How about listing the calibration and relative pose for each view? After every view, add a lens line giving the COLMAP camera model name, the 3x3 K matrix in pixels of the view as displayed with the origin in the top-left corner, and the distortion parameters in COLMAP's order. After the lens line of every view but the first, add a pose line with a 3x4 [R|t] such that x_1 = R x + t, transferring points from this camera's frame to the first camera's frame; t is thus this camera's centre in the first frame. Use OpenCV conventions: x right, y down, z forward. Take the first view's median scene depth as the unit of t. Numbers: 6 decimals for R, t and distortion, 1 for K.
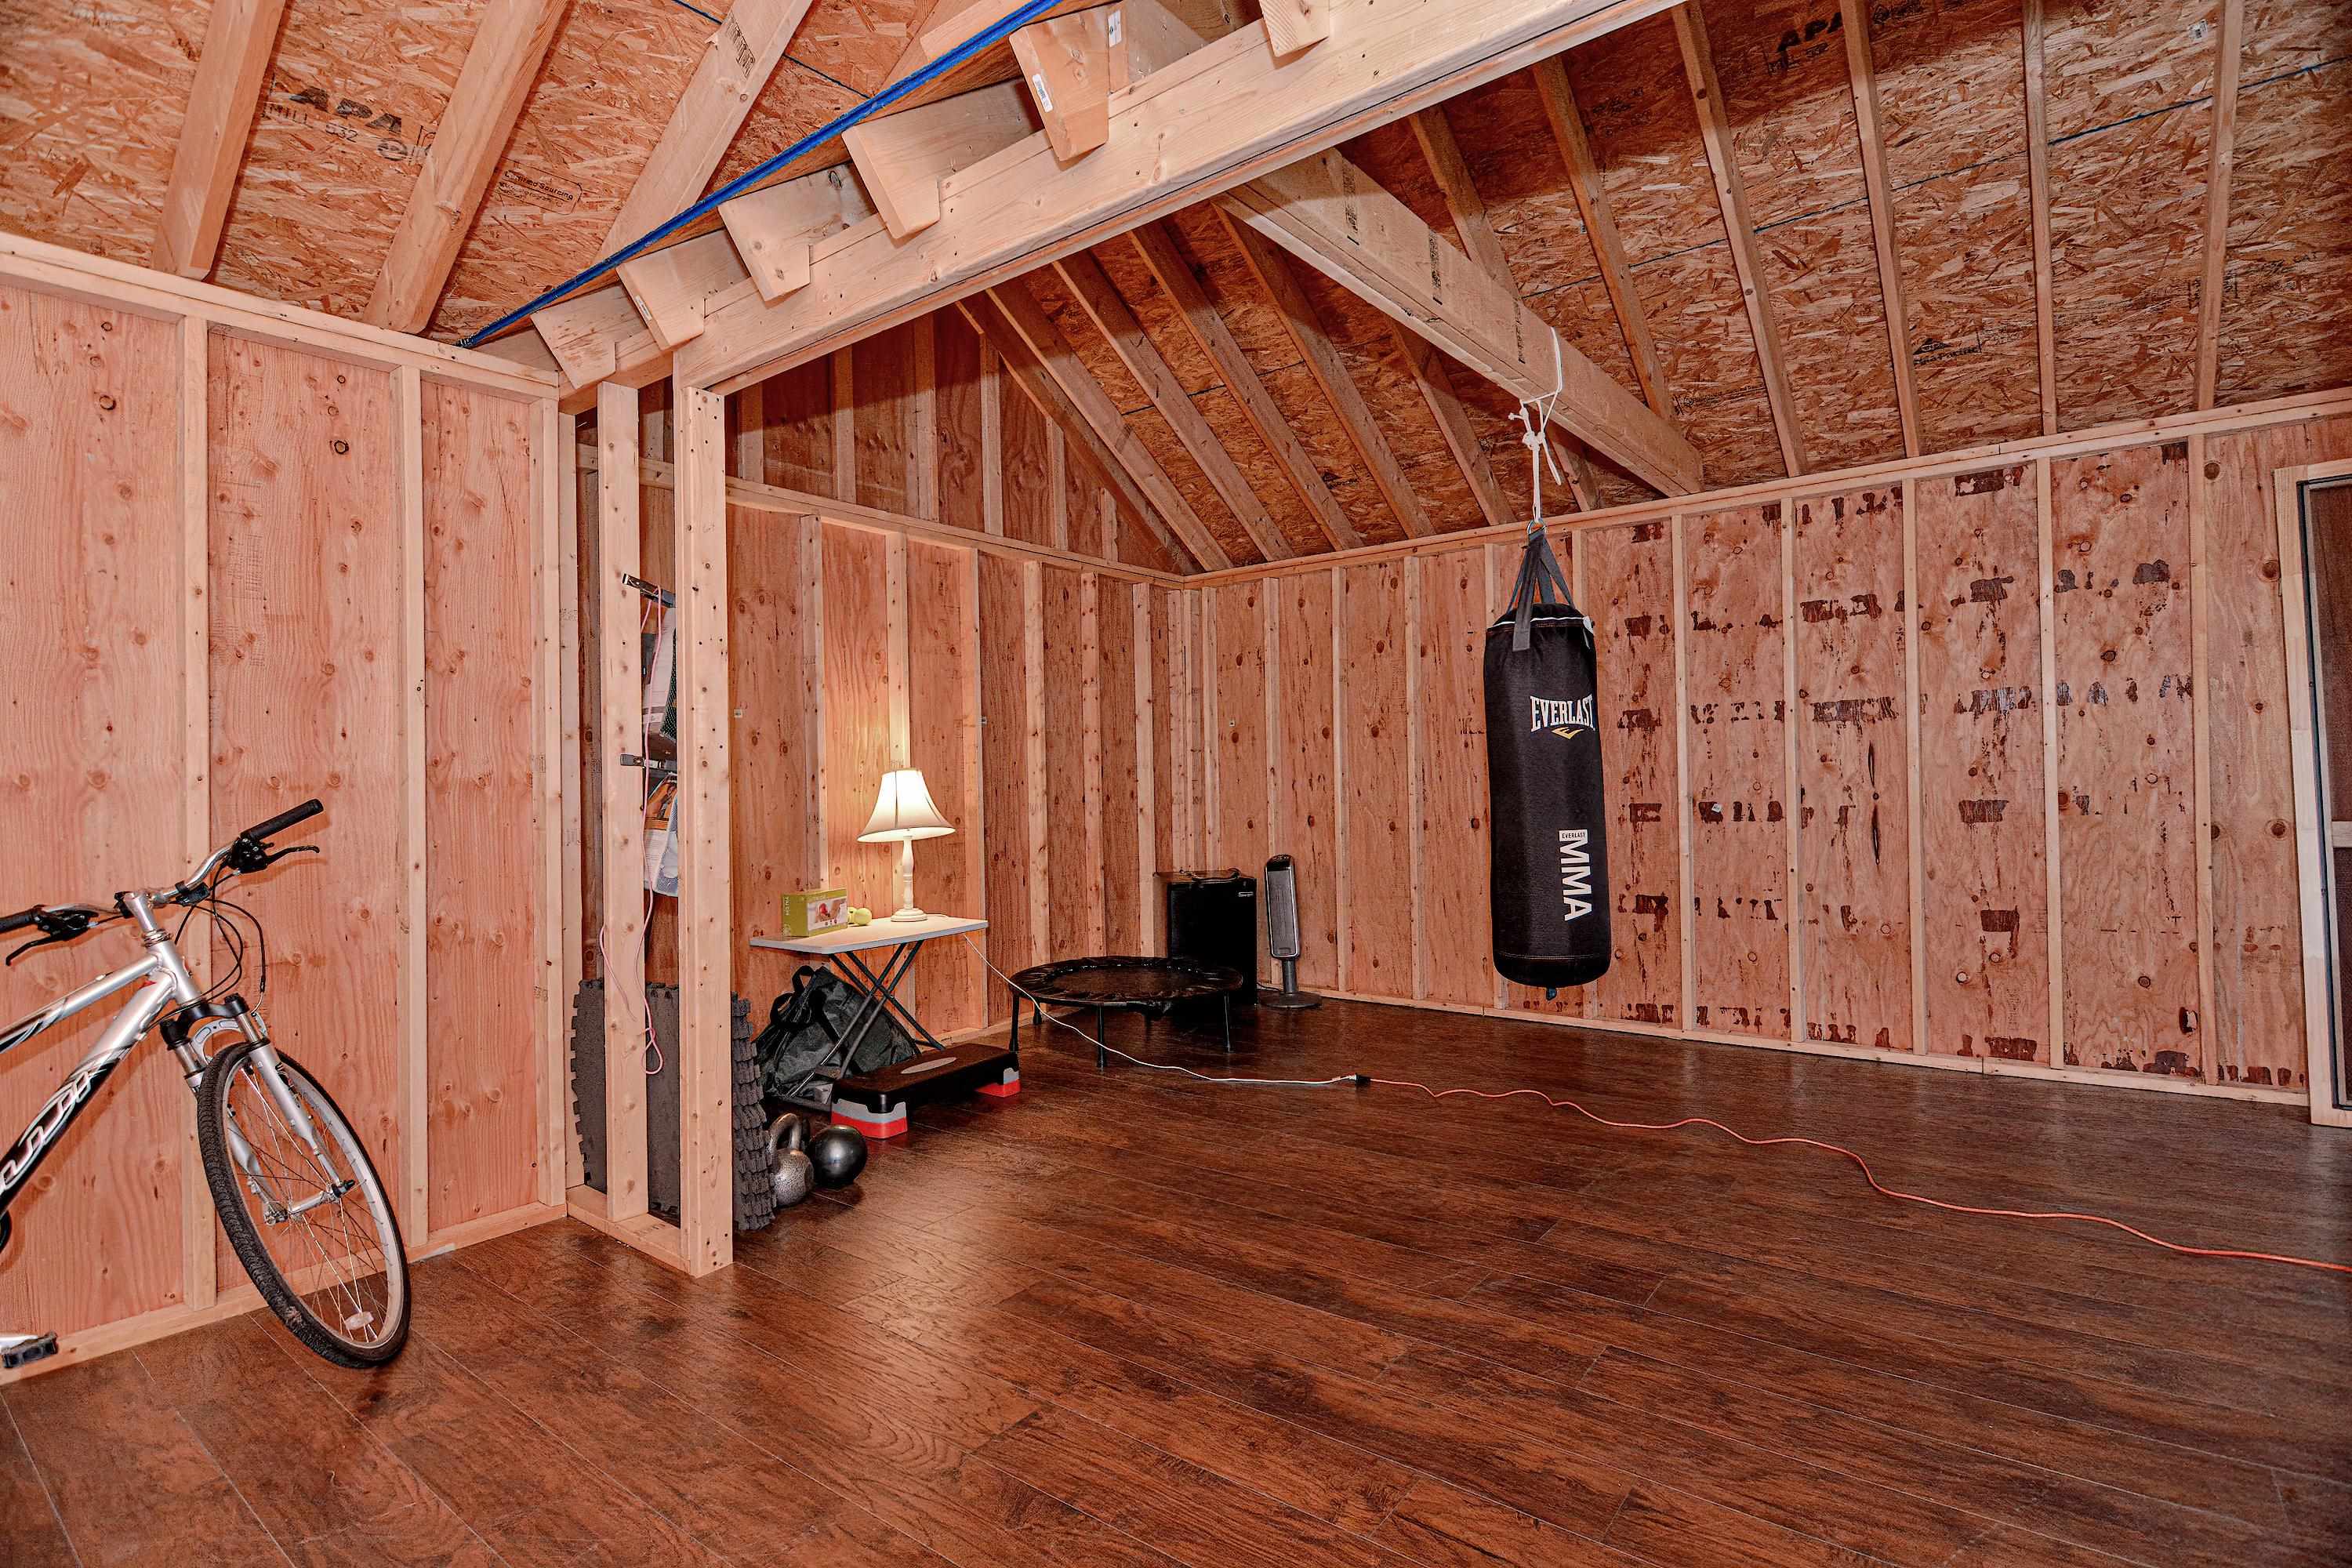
lens RADIAL K [[1138.6, 0, 1178.9], [0, 1138.6, 777.1], [0, 0, 1]] dist [-0.017241, -0.000647]
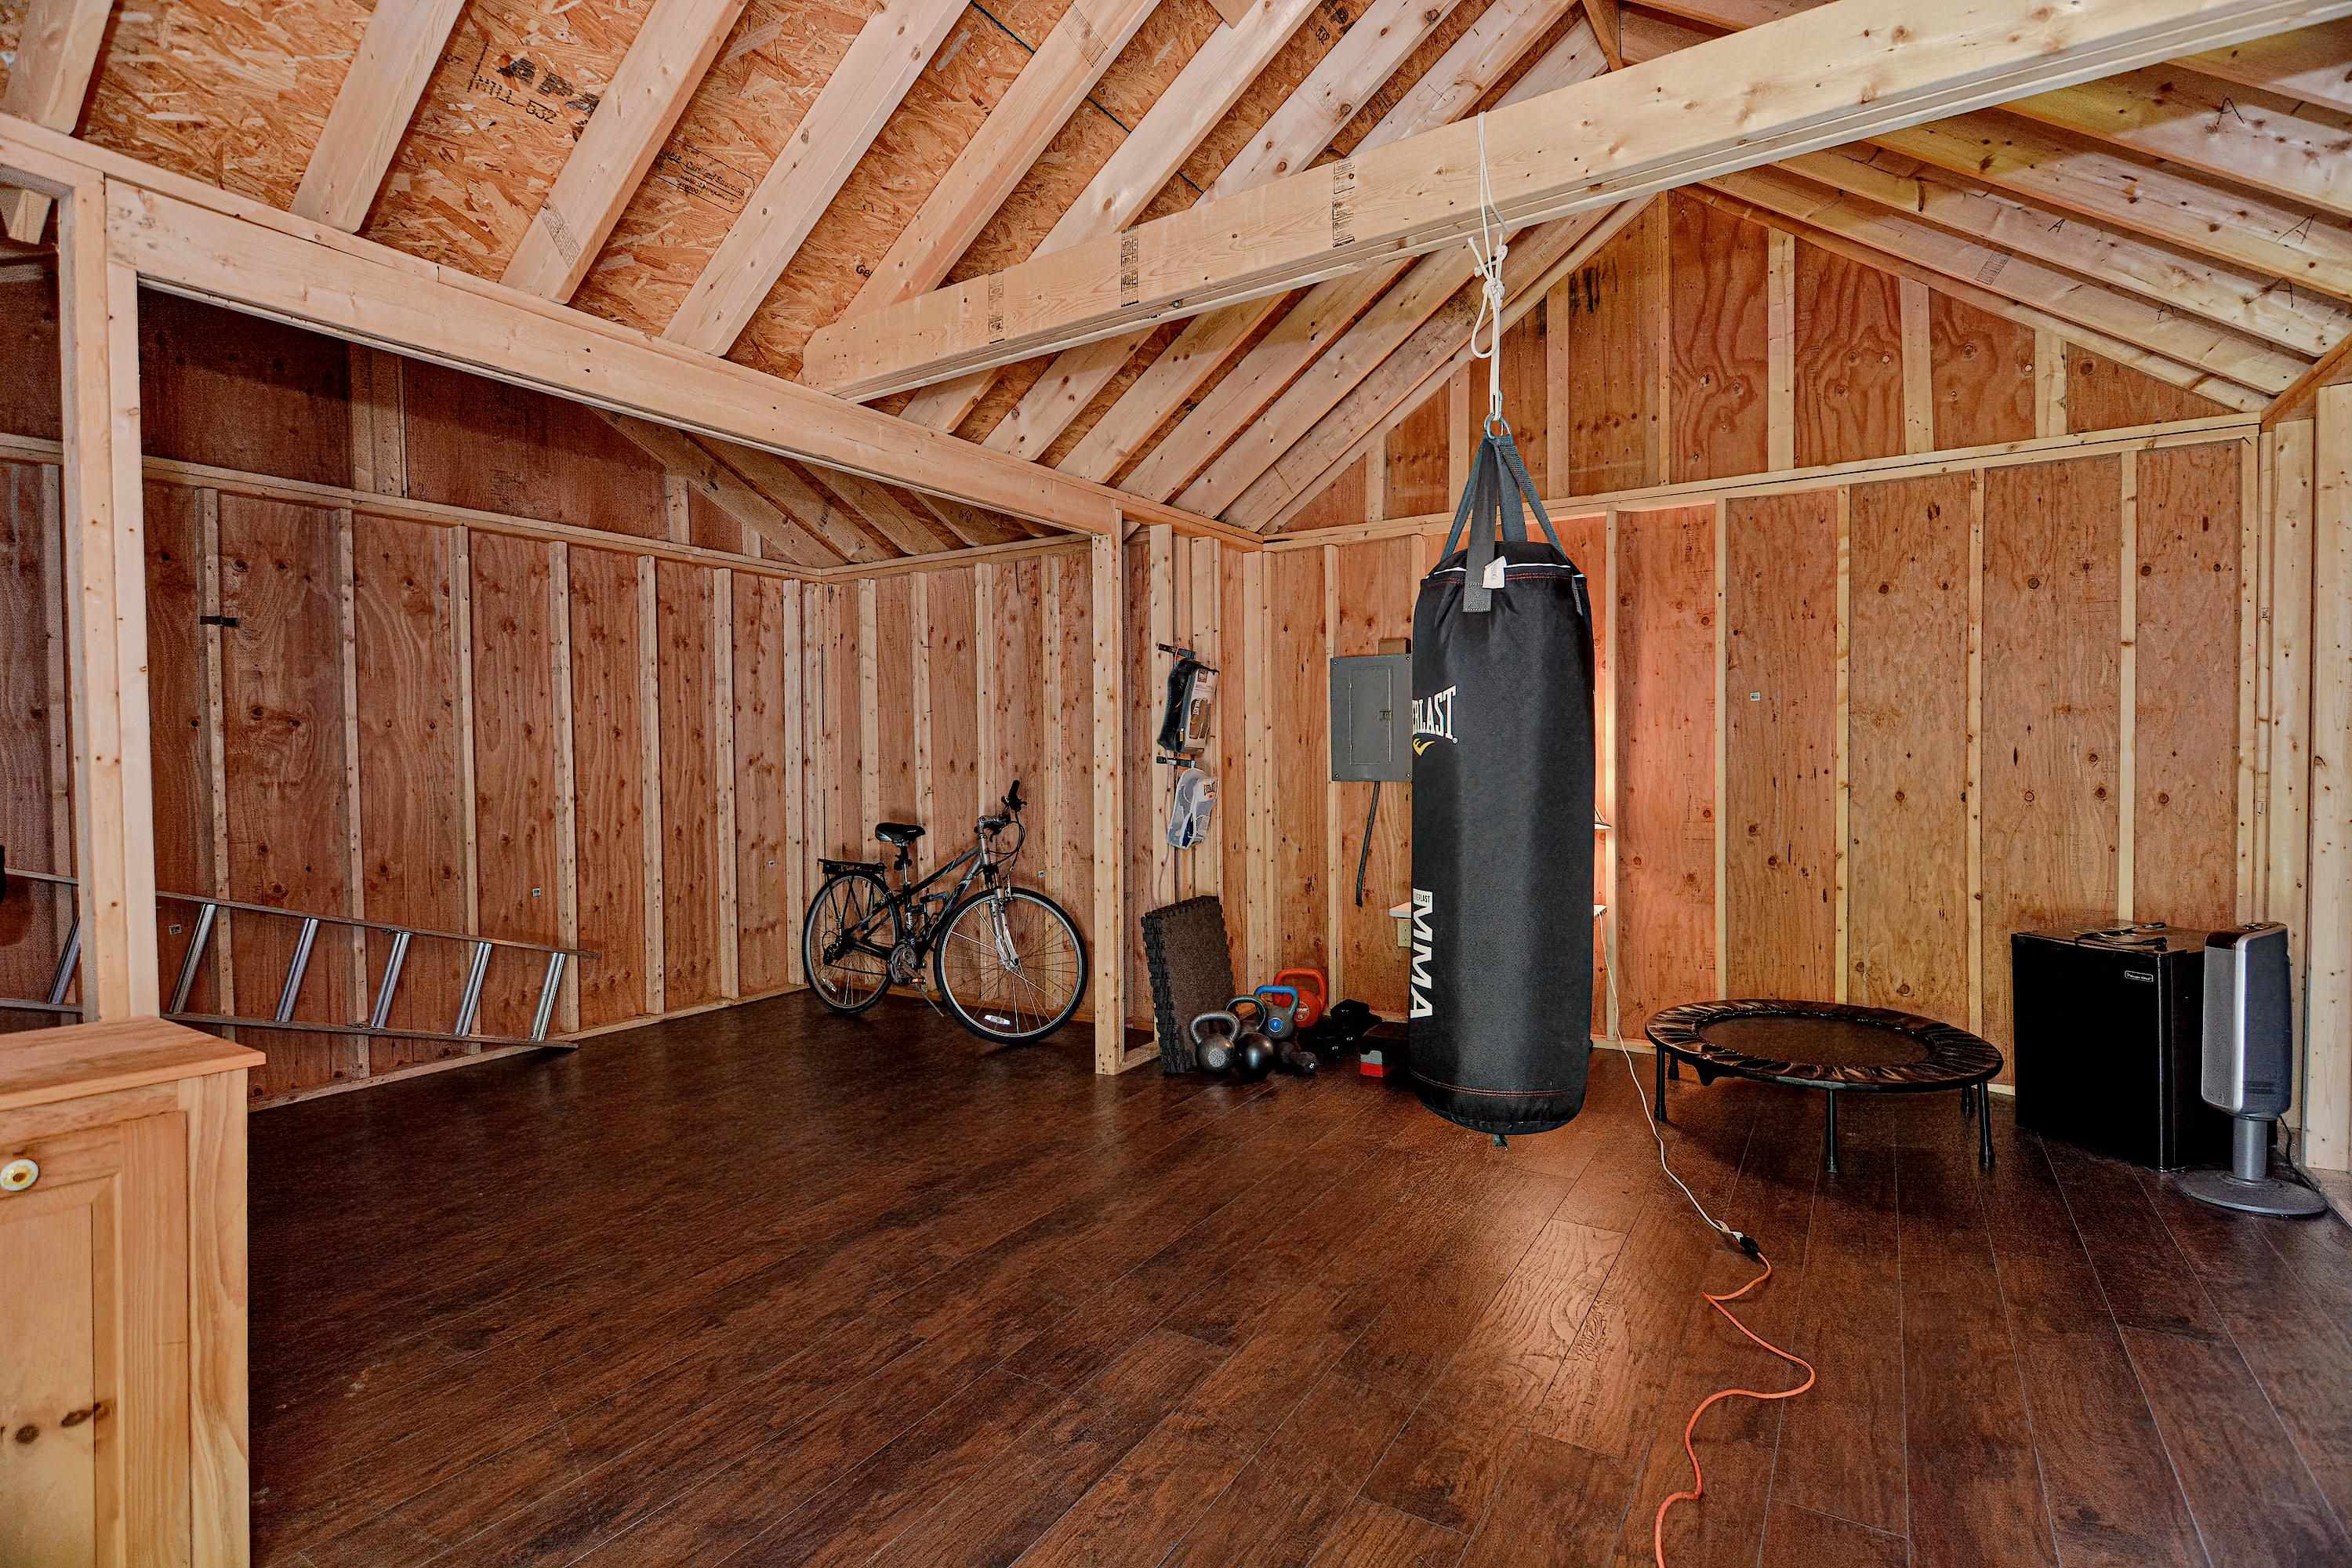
lens RADIAL K [[1138.6, 0, 1176.2], [0, 1138.6, 776.8], [0, 0, 1]] dist [-0.017241, -0.000647]
pose [[0.098957, 0.042320, -0.994191, 1.312214], [0.011498, 0.998980, 0.043668, -0.067975], [0.995025, -0.015752, 0.098370, 1.031402]]
